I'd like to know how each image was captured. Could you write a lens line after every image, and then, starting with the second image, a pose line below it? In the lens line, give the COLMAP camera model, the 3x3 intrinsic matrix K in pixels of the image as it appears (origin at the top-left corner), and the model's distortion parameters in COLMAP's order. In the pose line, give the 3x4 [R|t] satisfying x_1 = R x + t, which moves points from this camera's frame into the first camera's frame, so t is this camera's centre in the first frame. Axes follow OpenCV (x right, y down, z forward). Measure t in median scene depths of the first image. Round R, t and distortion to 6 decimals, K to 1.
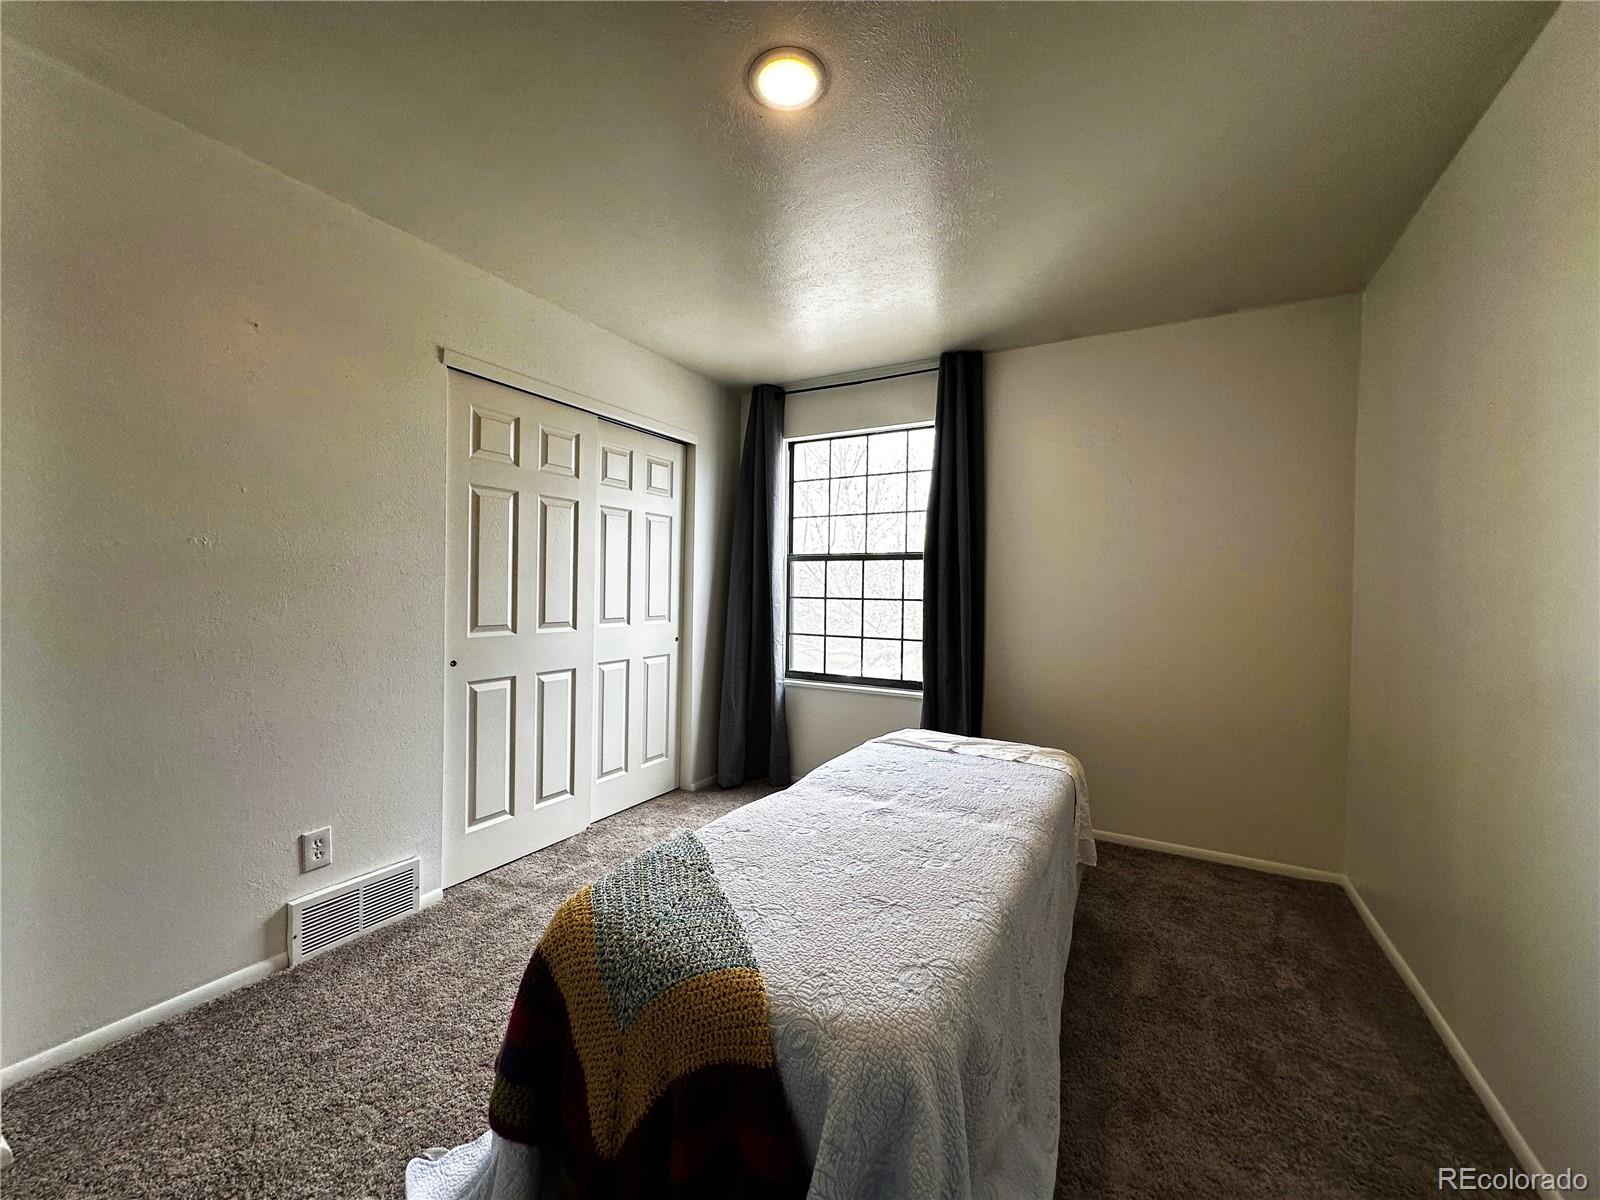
lens RADIAL K [[635.8, 0, 795.3], [0, 635.8, 597.4], [0, 0, 1]] dist [0.000716, 0.000068]
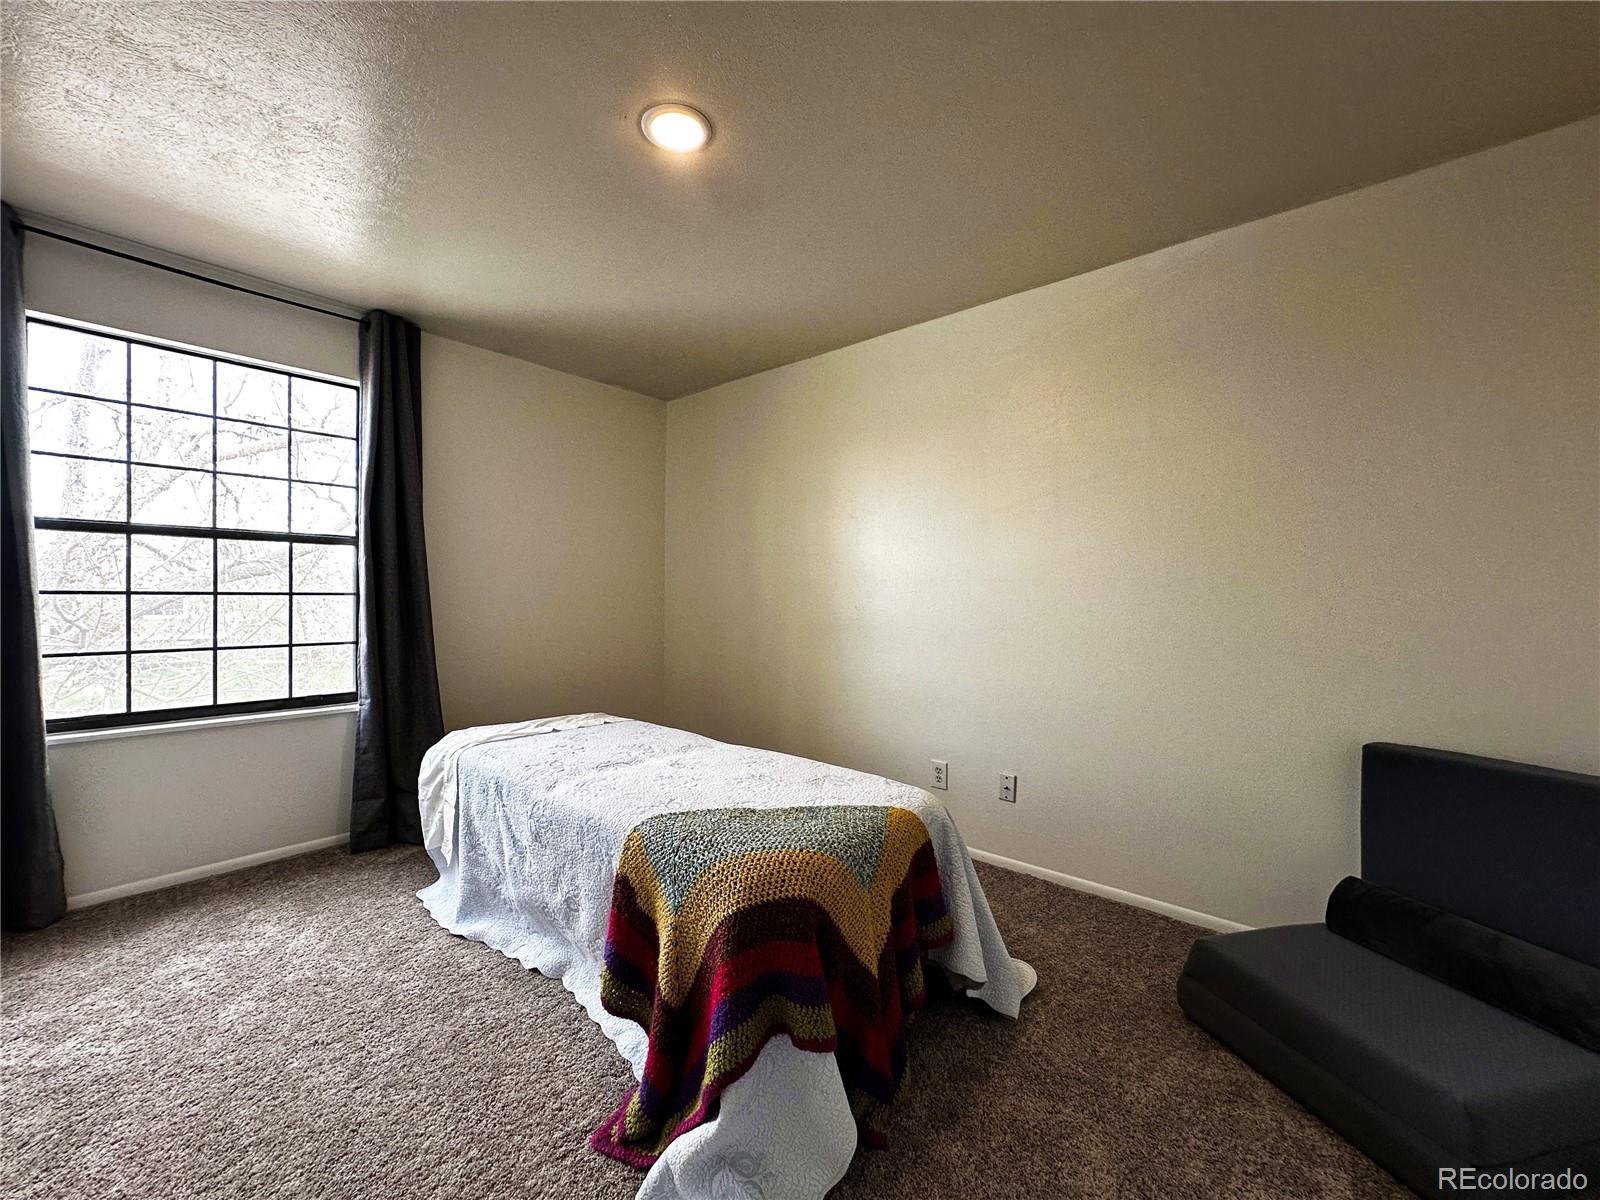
lens RADIAL K [[635.8, 0, 795.3], [0, 635.8, 597.4], [0, 0, 1]] dist [0.000716, 0.000068]
pose [[0.213748, -0.014639, 0.976779, -0.484793], [0.007743, 0.999882, 0.013291, 0.002735], [-0.976858, 0.004722, 0.213836, 0.249166]]
